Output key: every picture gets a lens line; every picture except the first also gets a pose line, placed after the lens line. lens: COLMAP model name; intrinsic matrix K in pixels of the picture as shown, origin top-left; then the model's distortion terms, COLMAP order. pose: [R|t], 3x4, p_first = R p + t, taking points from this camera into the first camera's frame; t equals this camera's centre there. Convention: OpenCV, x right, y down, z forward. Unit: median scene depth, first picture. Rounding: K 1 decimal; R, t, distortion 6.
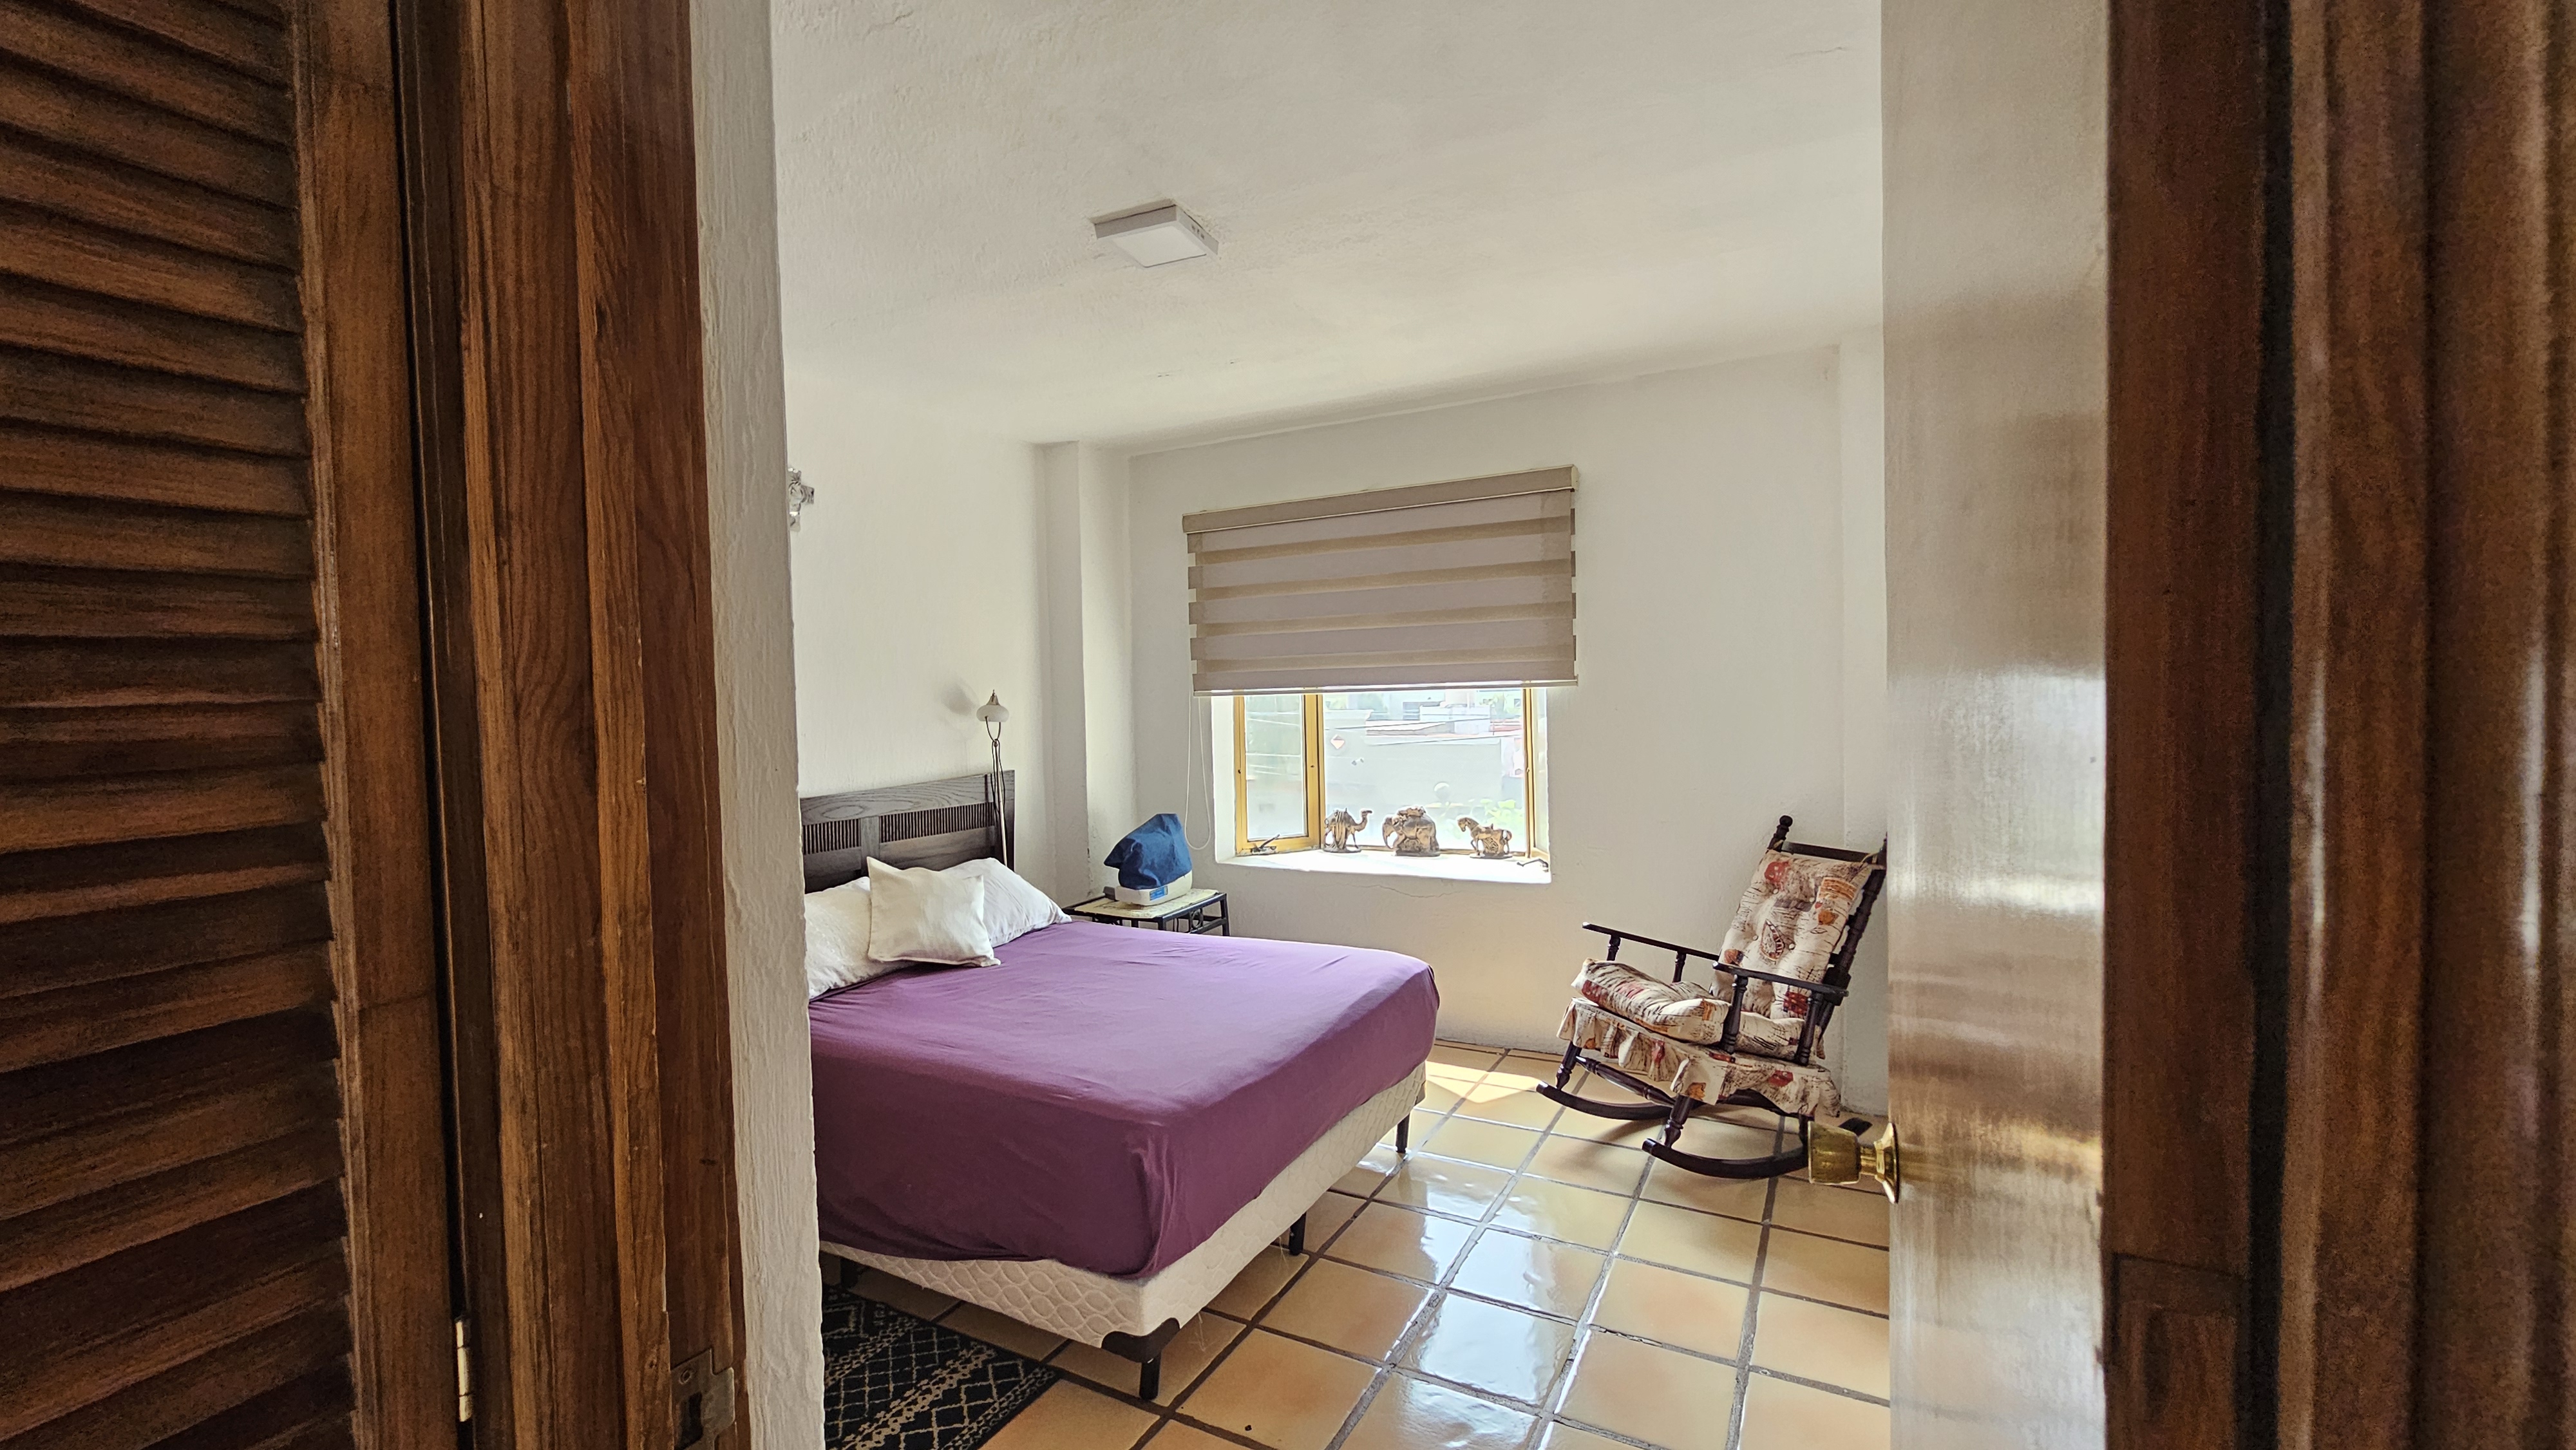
lens RADIAL K [[1057.2, 0, 1282.3], [0, 1057.2, 723.5], [0, 0, 1]] dist [-0.002019, -0.000688]
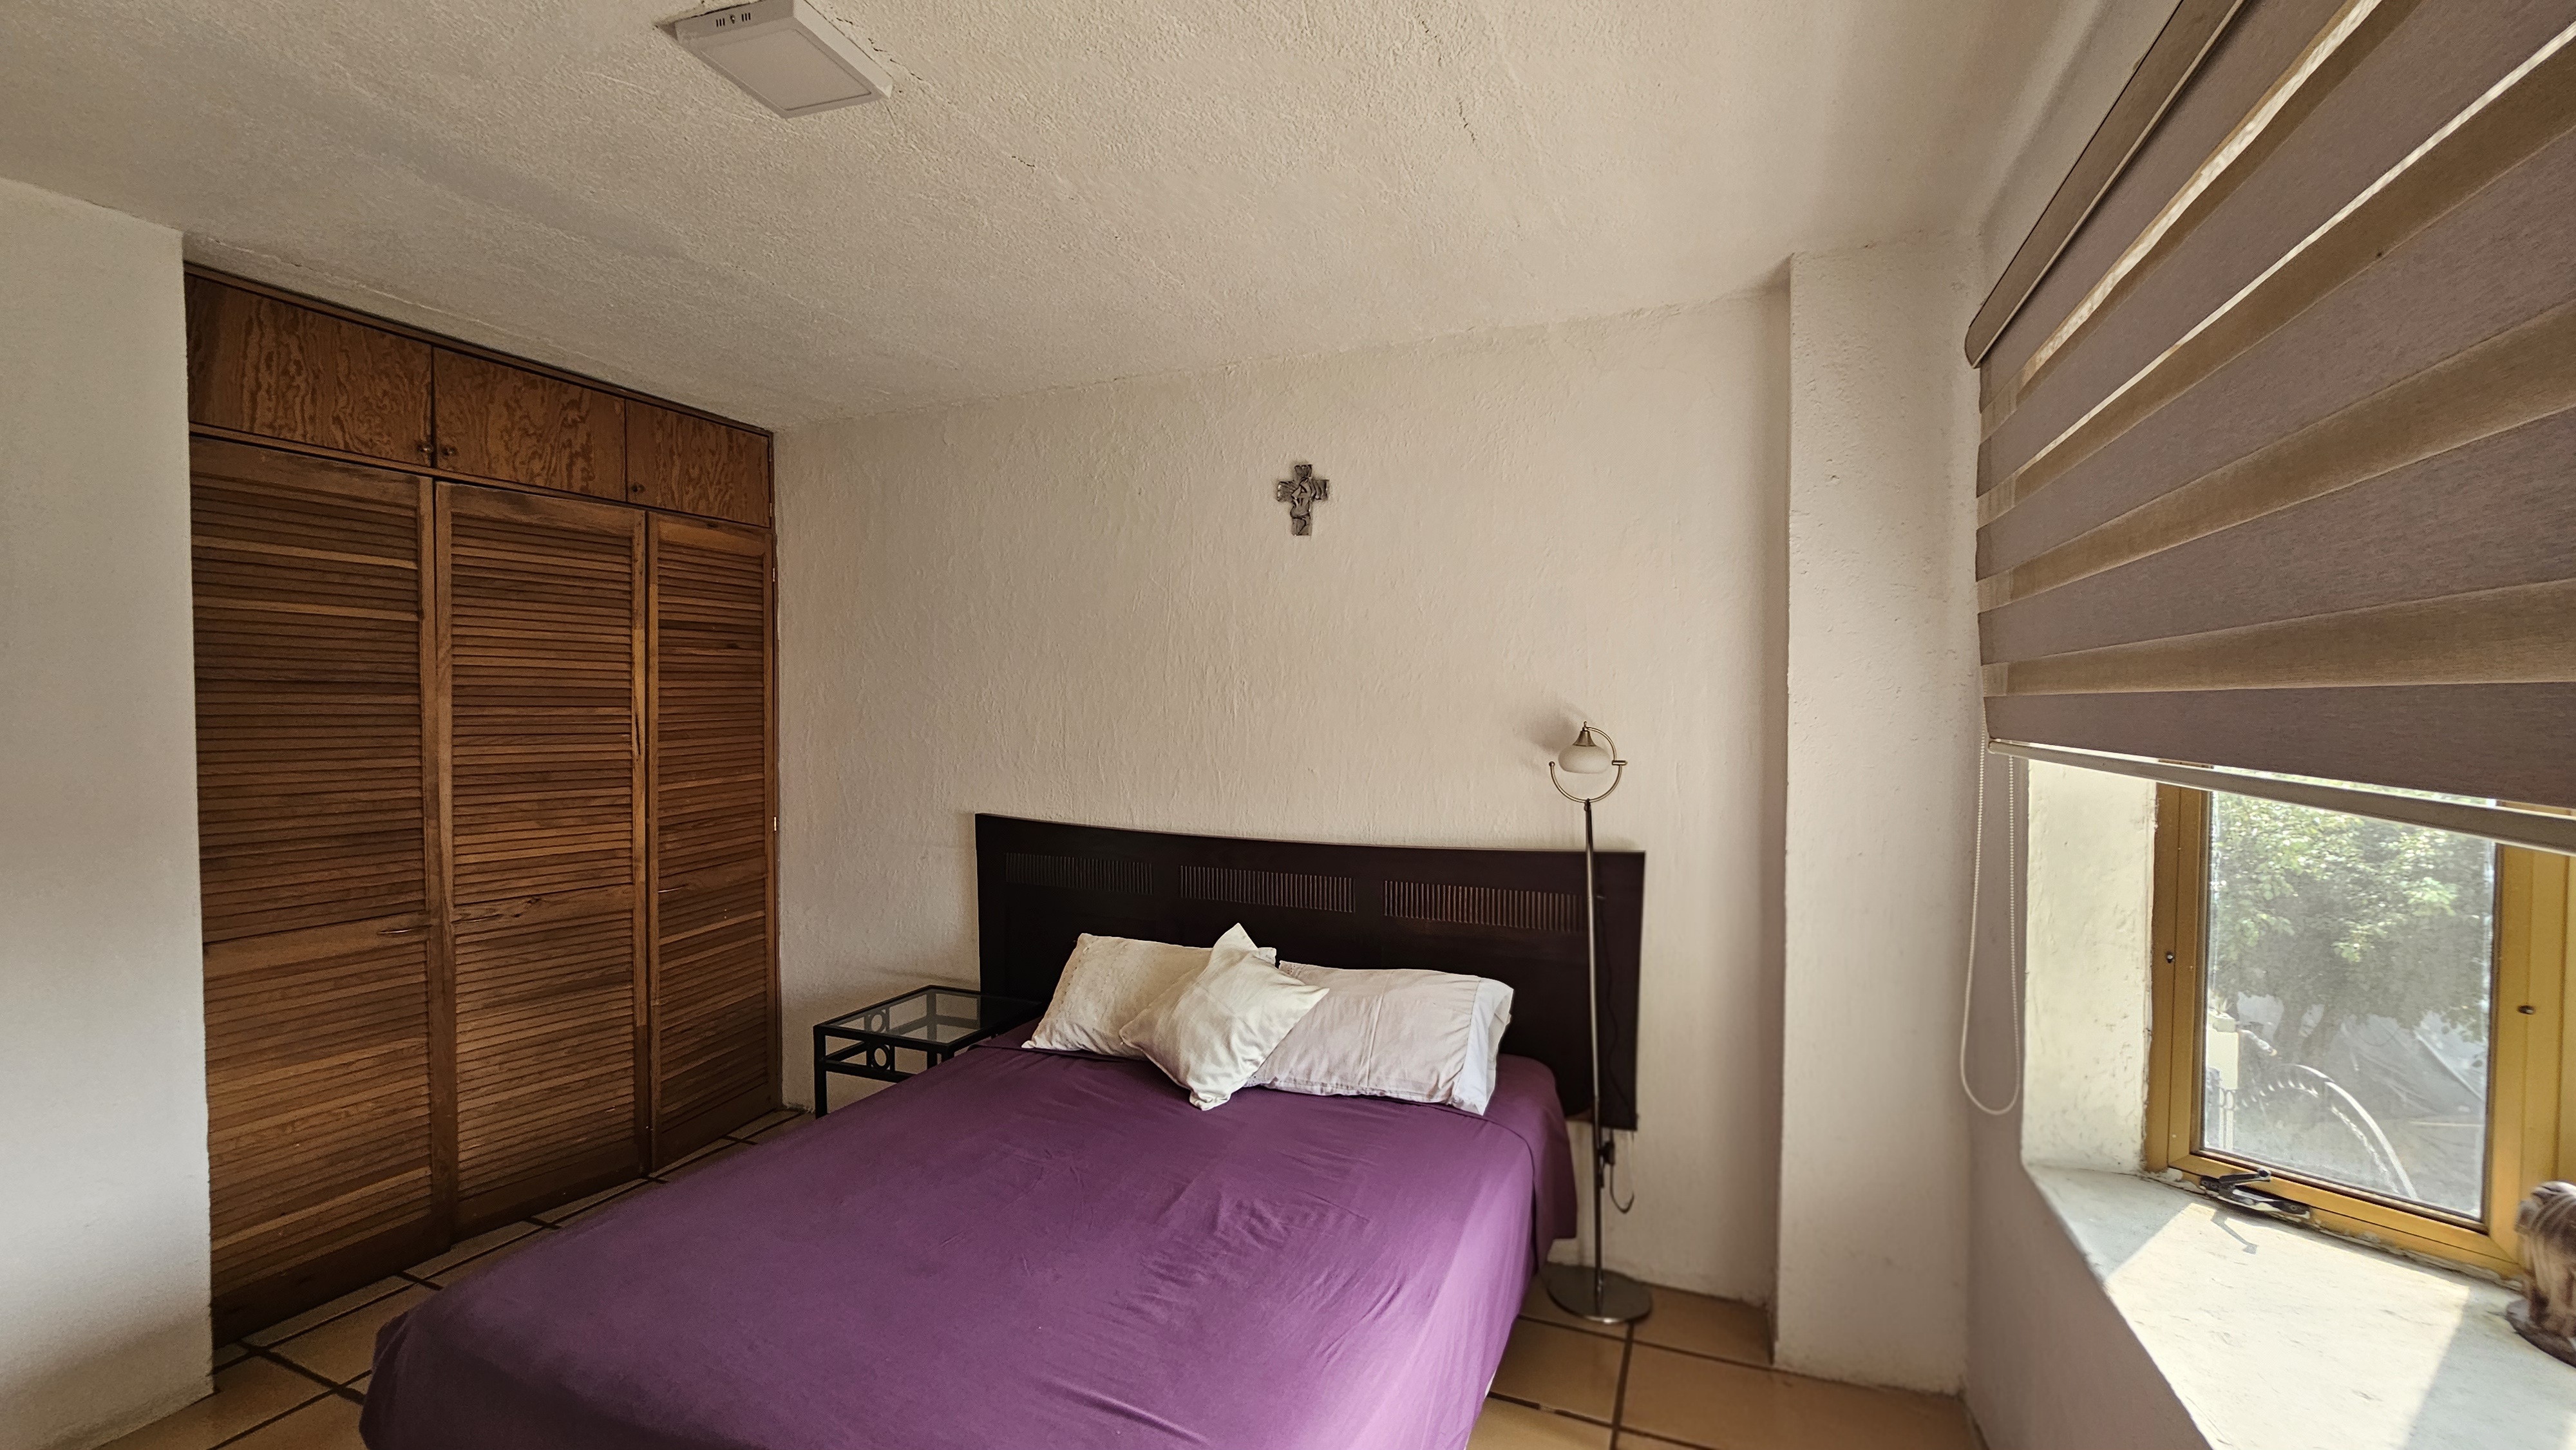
lens RADIAL K [[1057.2, 0, 1292.2], [0, 1057.2, 726.7], [0, 0, 1]] dist [-0.002019, -0.000688]
pose [[0.116968, 0.046092, -0.992065, 0.330866], [-0.030748, 0.998612, 0.042771, -0.049110], [0.992660, 0.025501, 0.118223, 0.722112]]
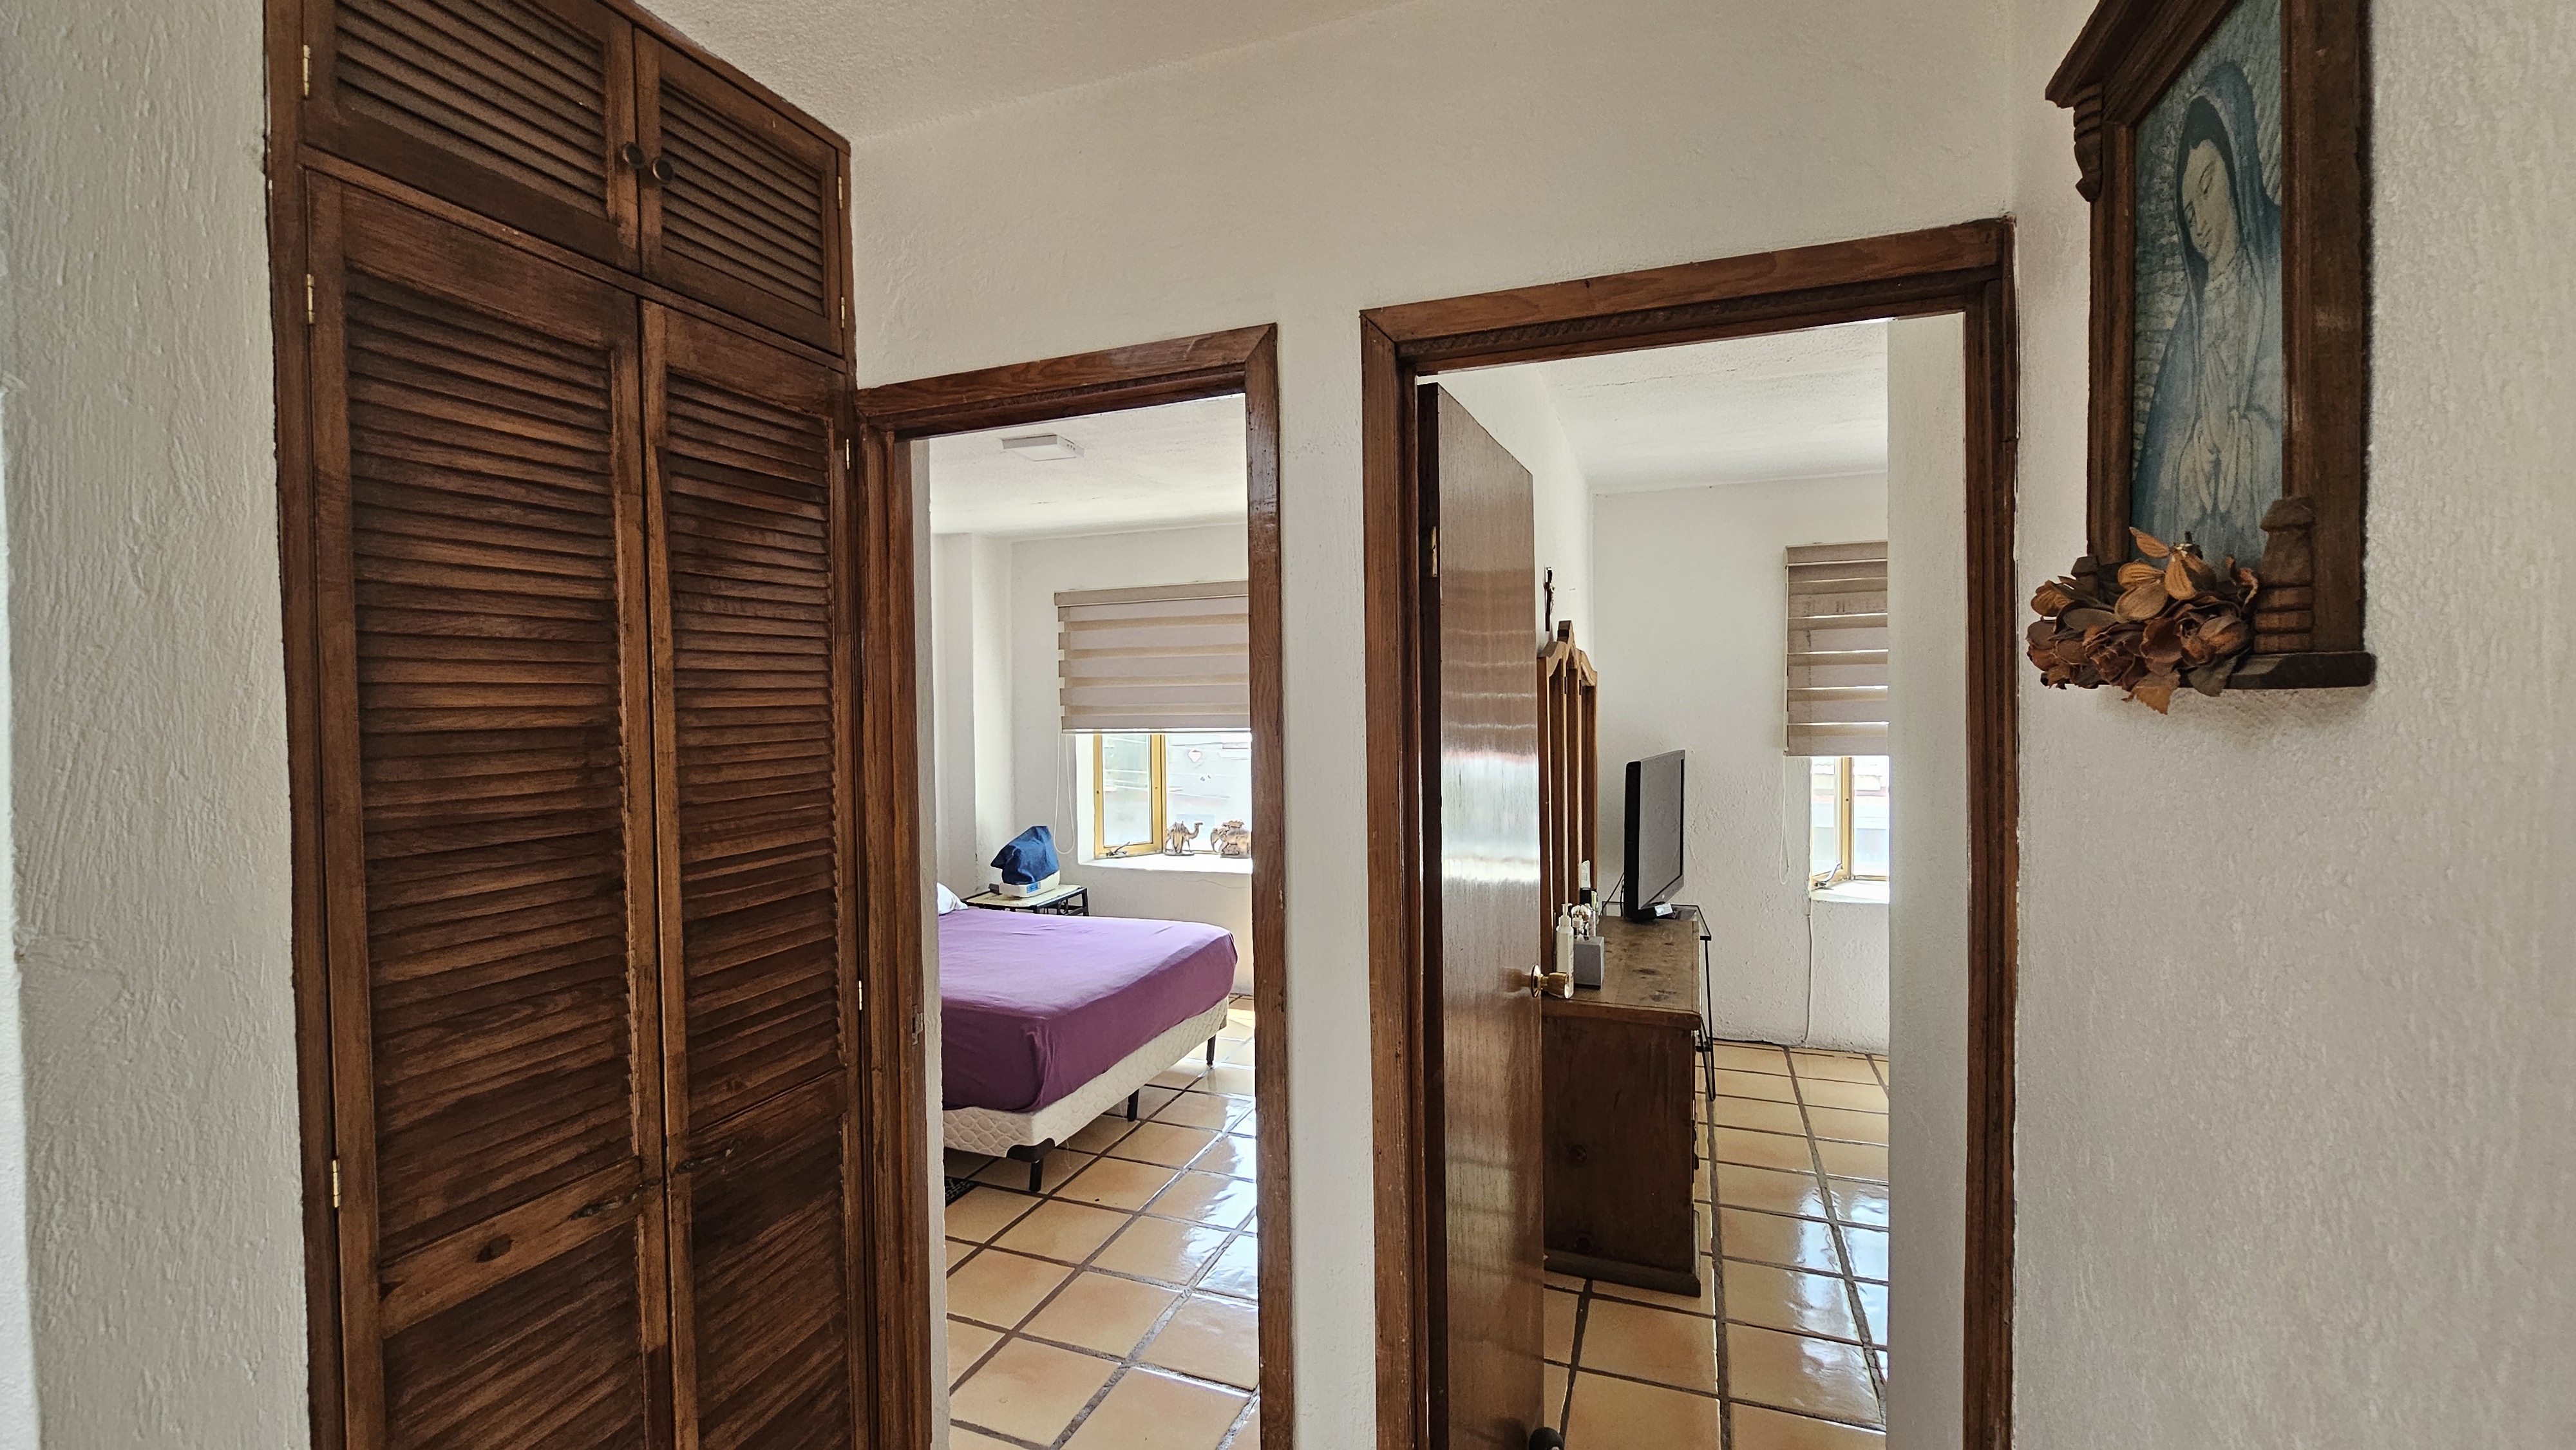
lens RADIAL K [[1057.2, 0, 1298.7], [0, 1057.2, 735.9], [0, 0, 1]] dist [-0.002019, -0.000688]
pose [[0.989638, 0.008129, 0.143357, 0.017898], [-0.008691, 0.999957, 0.003294, -0.033143], [-0.143324, -0.004506, 0.989666, -0.333379]]
